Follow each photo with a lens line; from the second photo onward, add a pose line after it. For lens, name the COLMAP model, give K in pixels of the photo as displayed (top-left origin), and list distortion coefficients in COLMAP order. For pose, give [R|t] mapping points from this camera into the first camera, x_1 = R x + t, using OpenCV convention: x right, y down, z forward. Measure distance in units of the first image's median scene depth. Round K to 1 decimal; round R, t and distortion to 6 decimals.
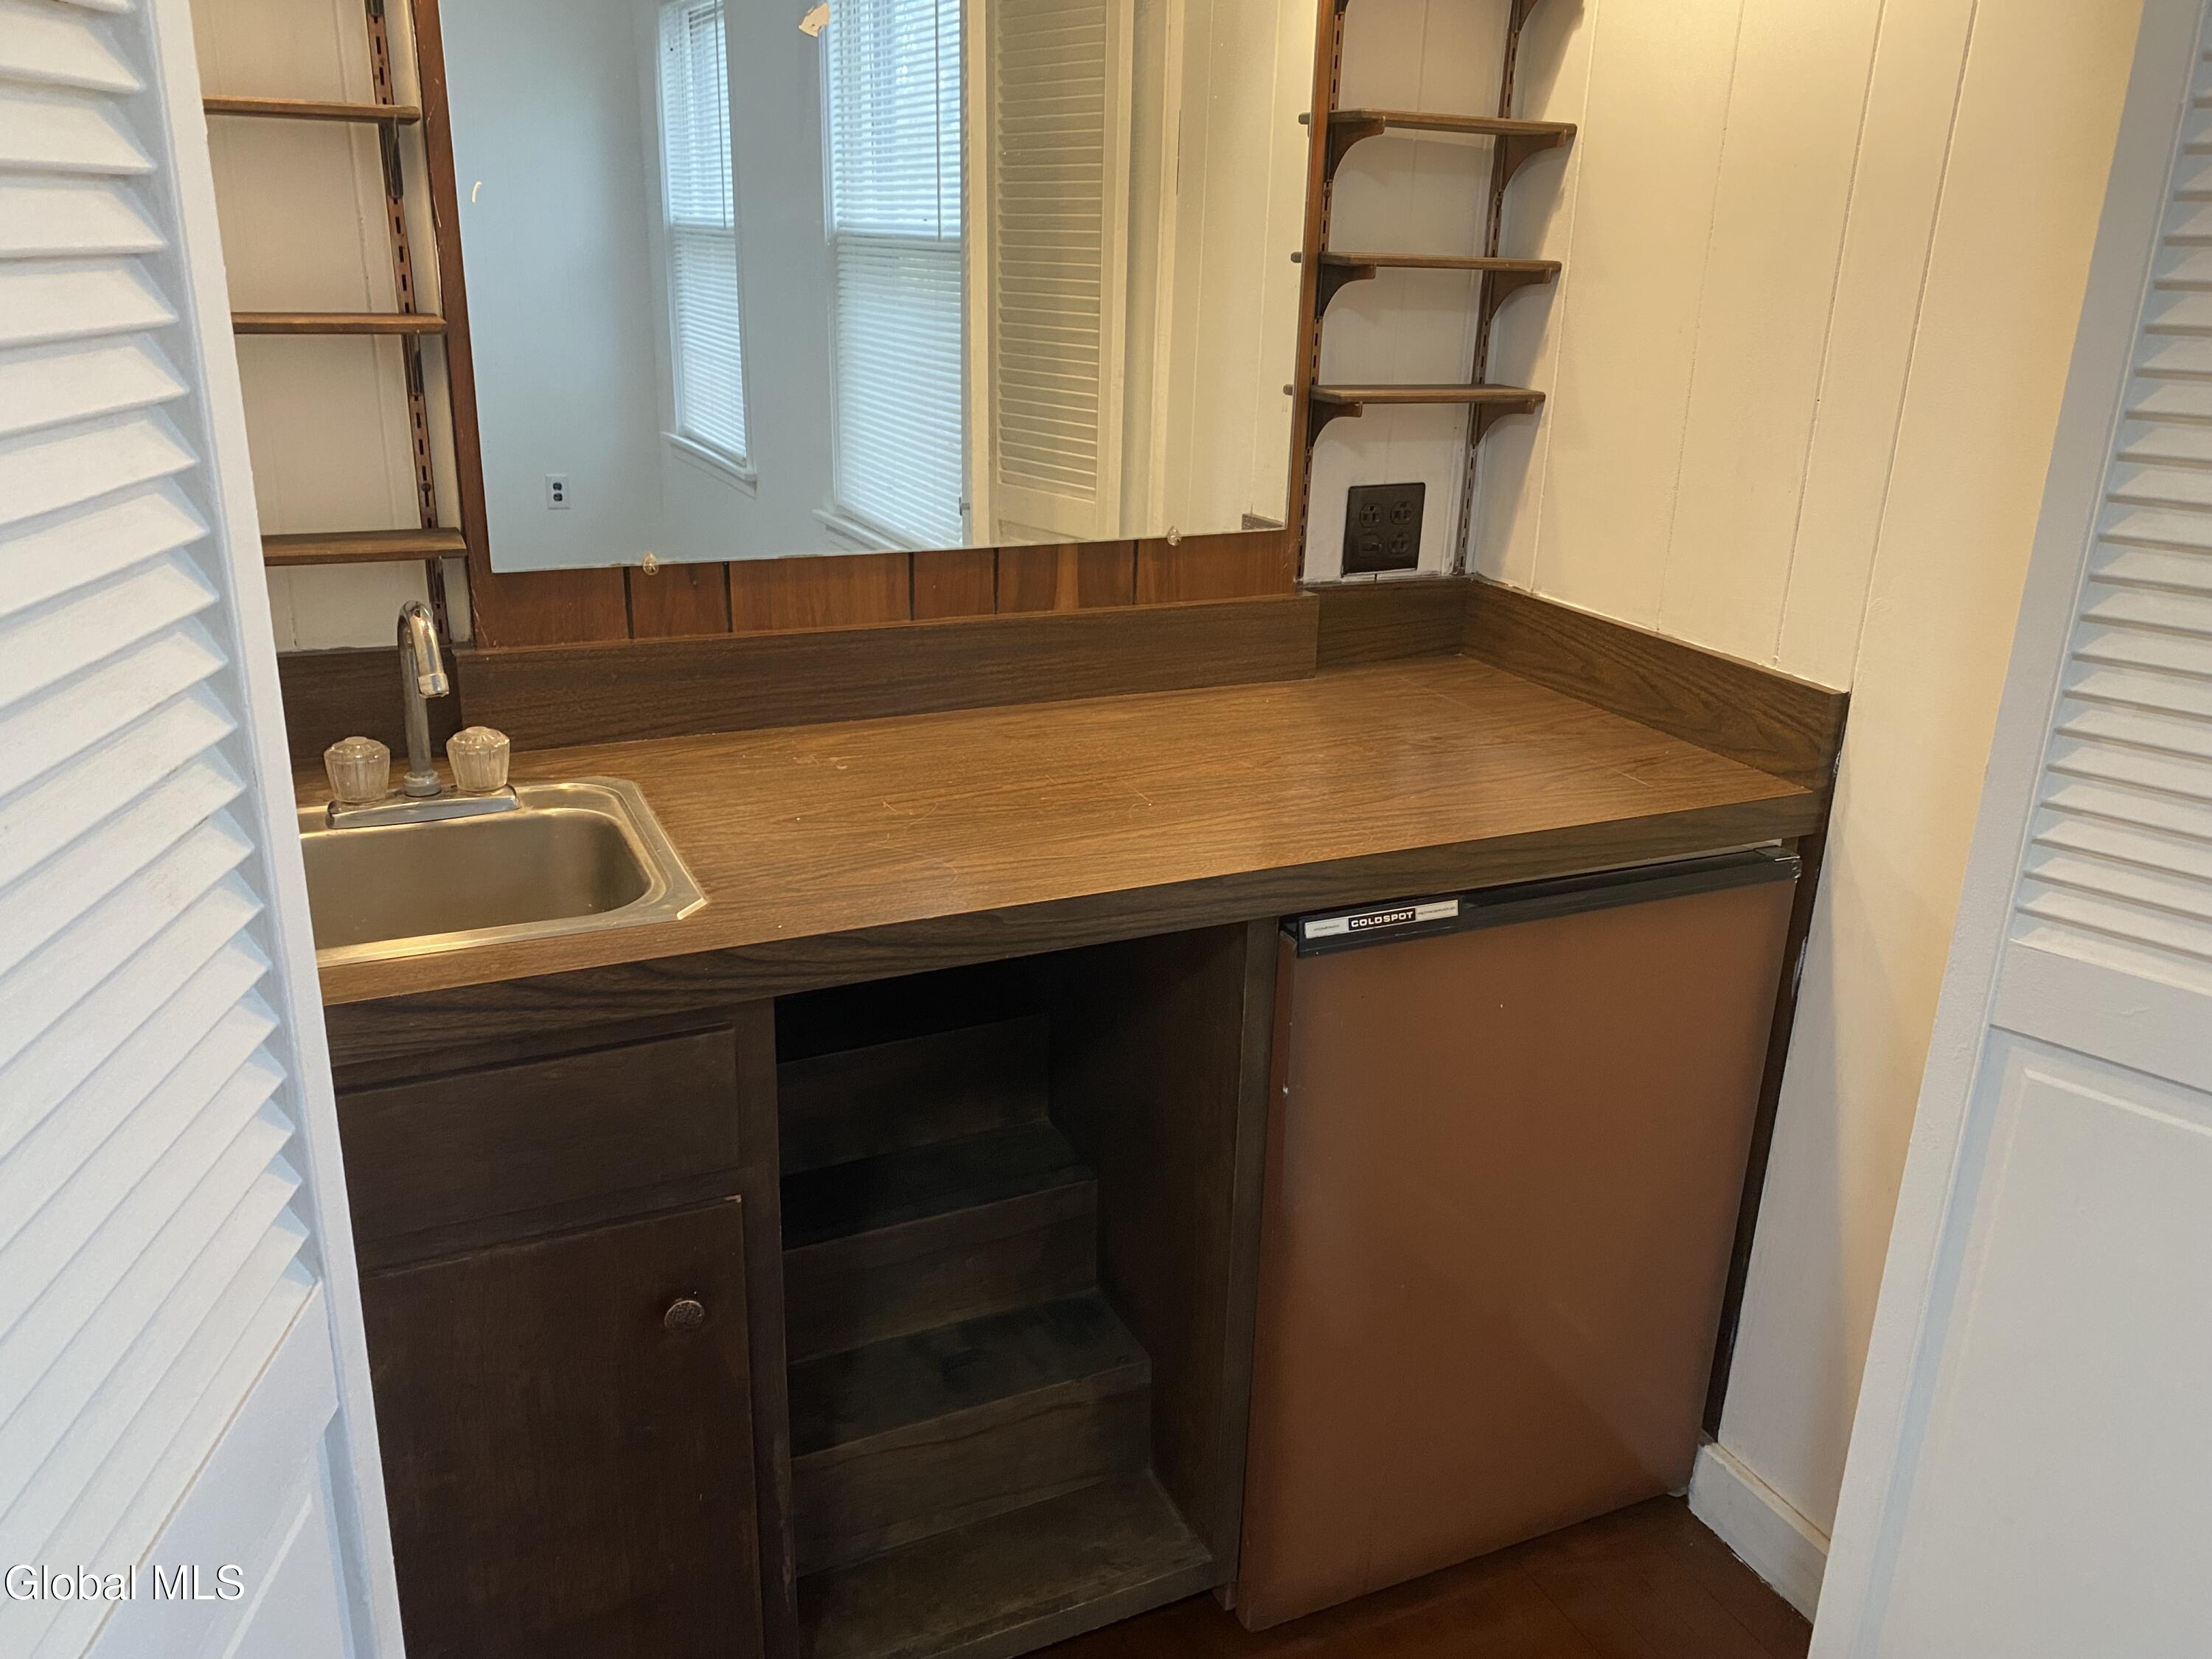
lens RADIAL K [[1688.7, 0, 1102.7], [0, 1688.7, 820.6], [0, 0, 1]] dist [0.023561, -0.014555]
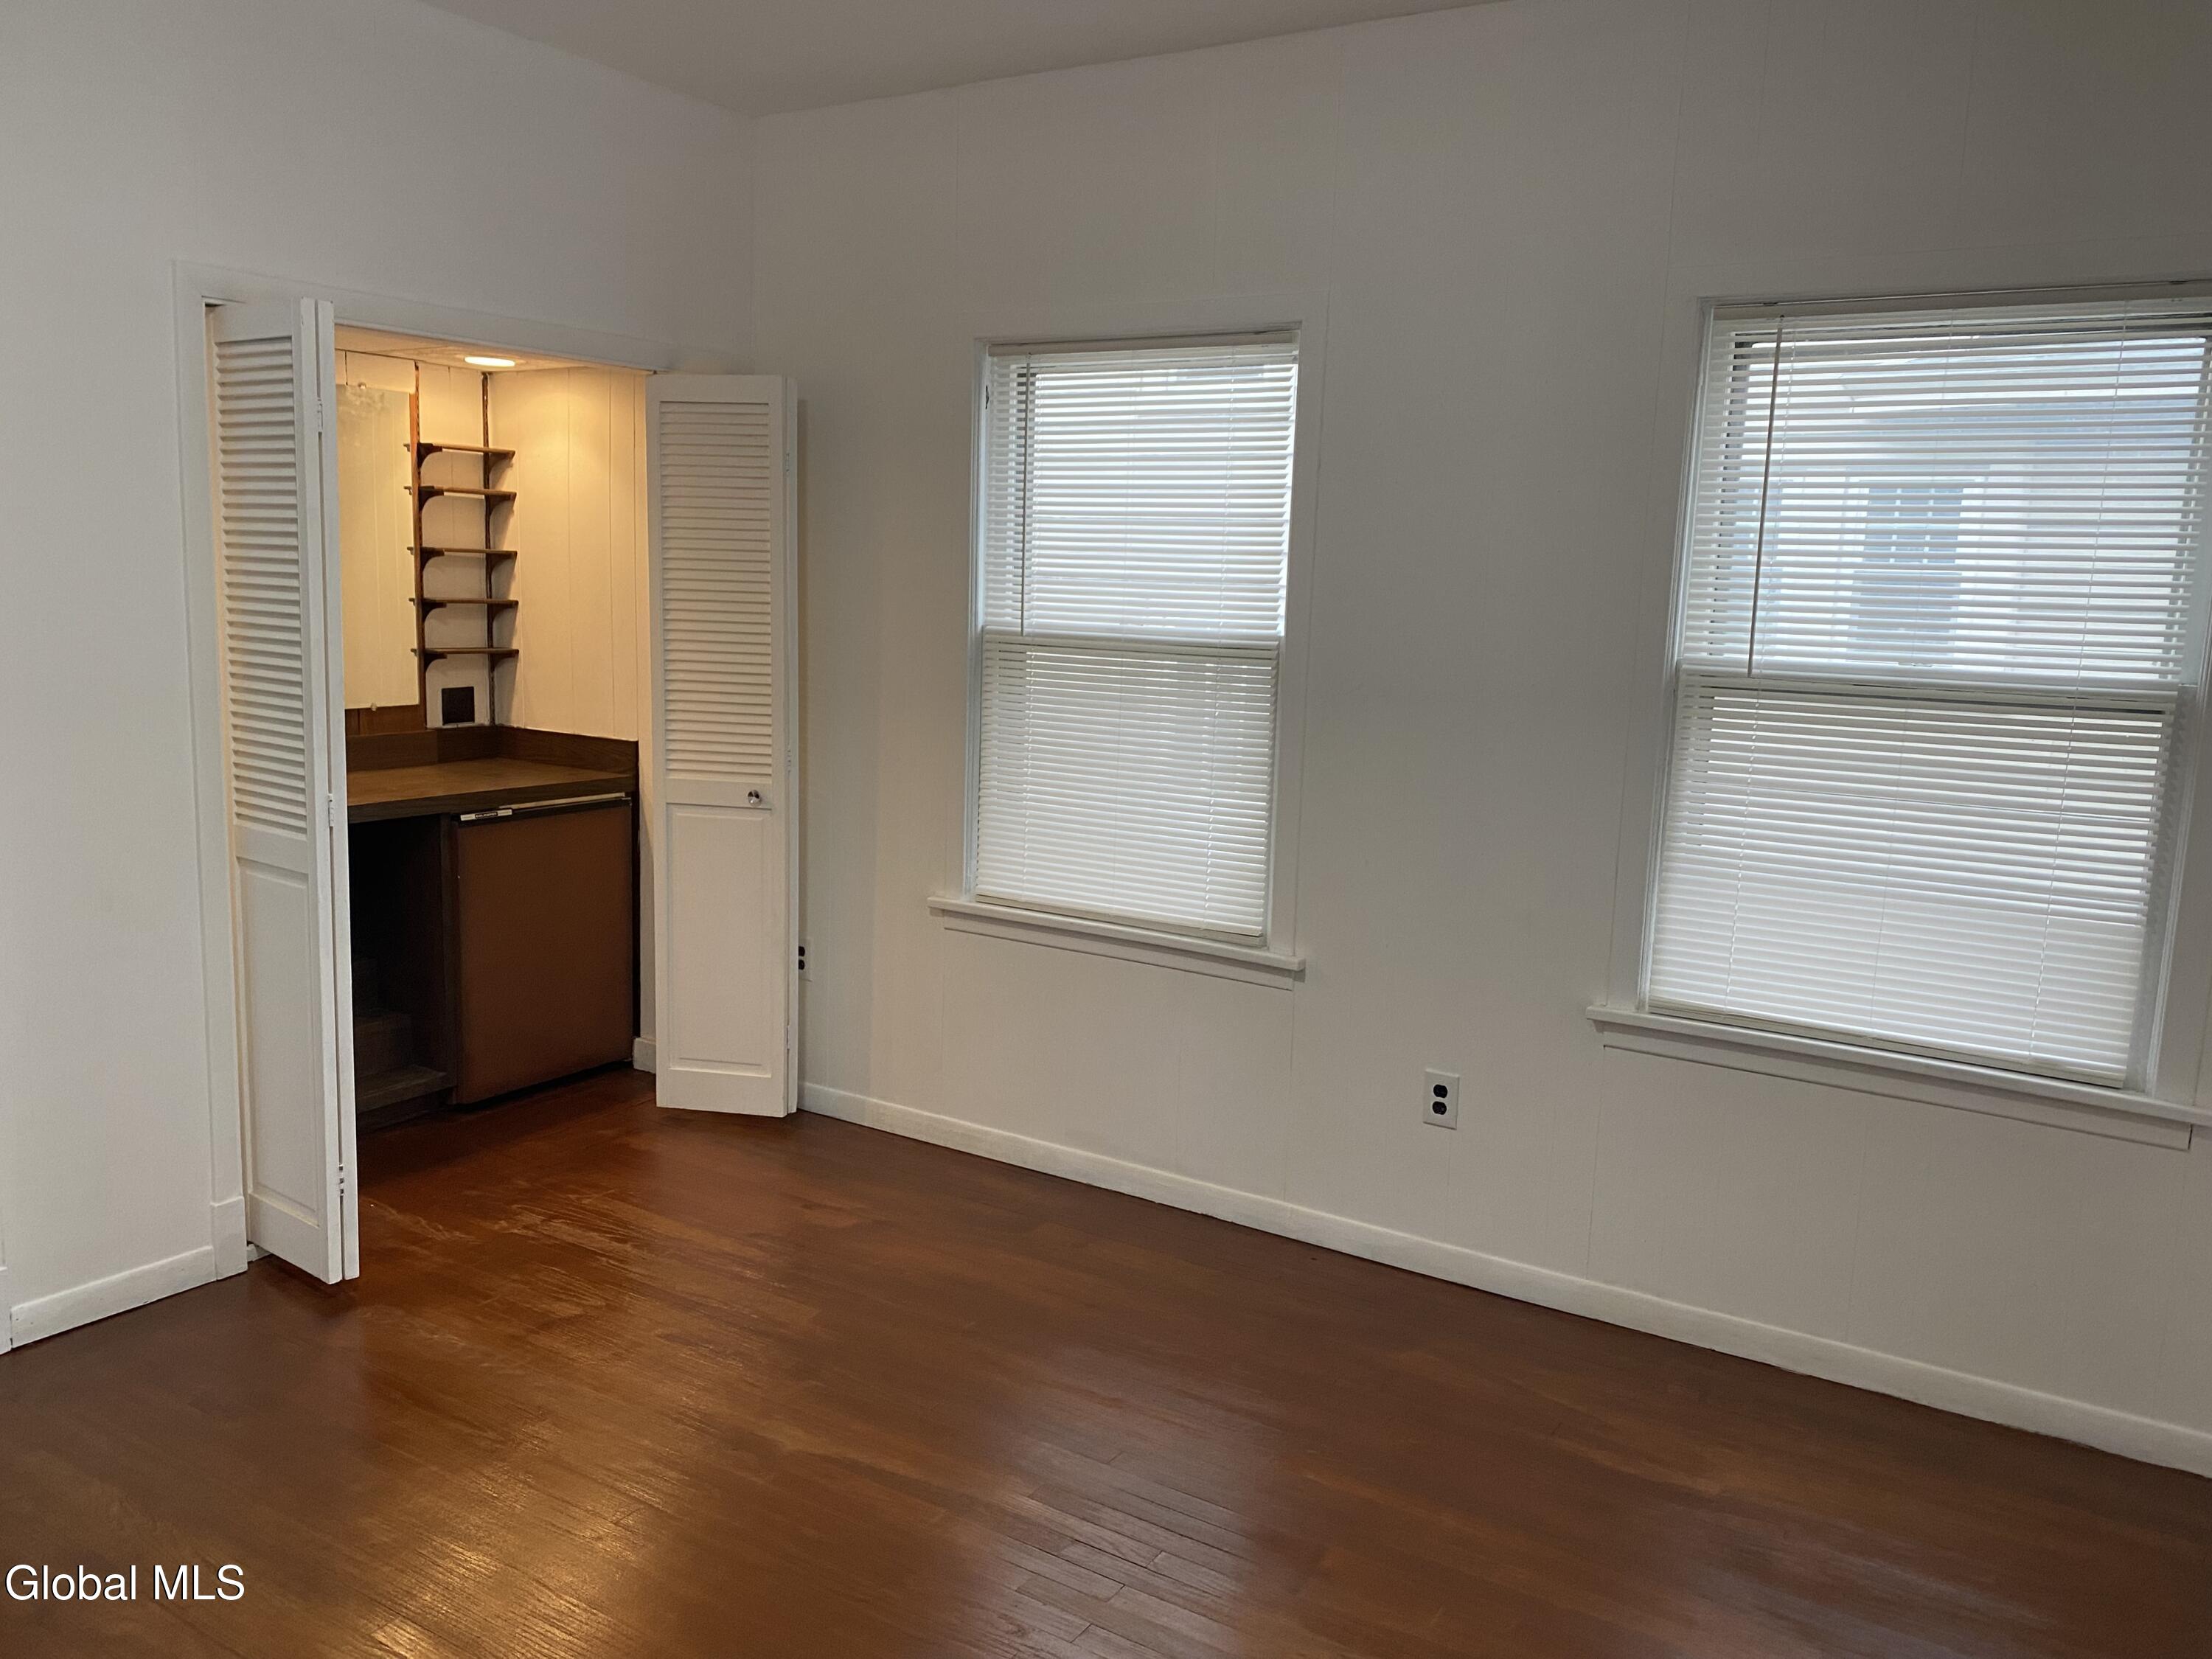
lens RADIAL K [[1688.7, 0, 1103.5], [0, 1688.7, 825.6], [0, 0, 1]] dist [0.023561, -0.014555]
pose [[0.836656, -0.084023, 0.541246, -0.415527], [0.176280, 0.976894, -0.120841, 0.482369], [-0.518586, 0.196513, 0.832136, -1.566980]]
